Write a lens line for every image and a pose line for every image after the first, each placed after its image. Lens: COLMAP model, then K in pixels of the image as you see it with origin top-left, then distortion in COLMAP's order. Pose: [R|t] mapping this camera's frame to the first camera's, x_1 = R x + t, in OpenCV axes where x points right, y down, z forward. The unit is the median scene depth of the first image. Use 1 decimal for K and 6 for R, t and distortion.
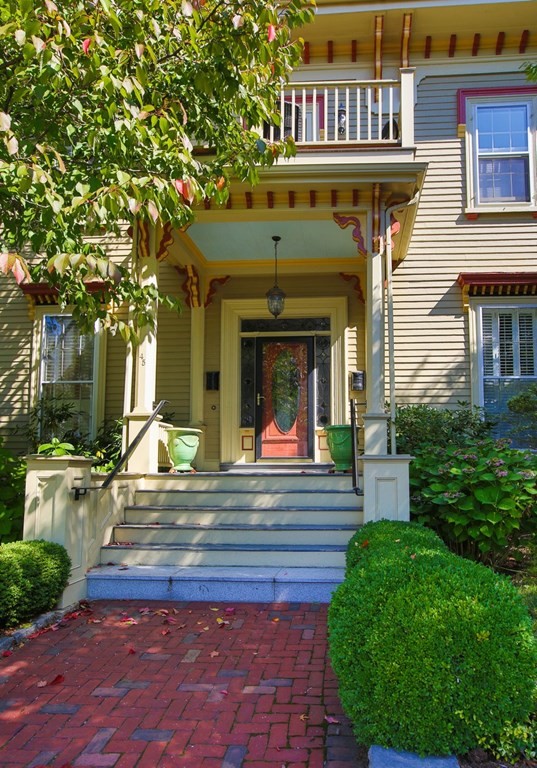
lens RADIAL K [[672.2, 0, 268.5], [0, 672.2, 384.0], [0, 0, 1]] dist [0.006054, 0.002978]
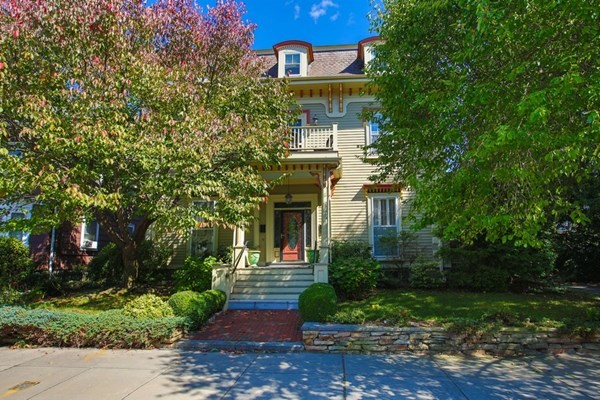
lens RADIAL K [[347.6, 0, 300.0], [0, 347.6, 200.0], [0, 0, 1]] dist [-0.001430, -0.000108]
pose [[0.999134, 0.000848, 0.041607, -0.000871], [0.001252, 0.998728, -0.050411, -0.066187], [-0.041597, 0.050420, 0.997861, -0.401855]]
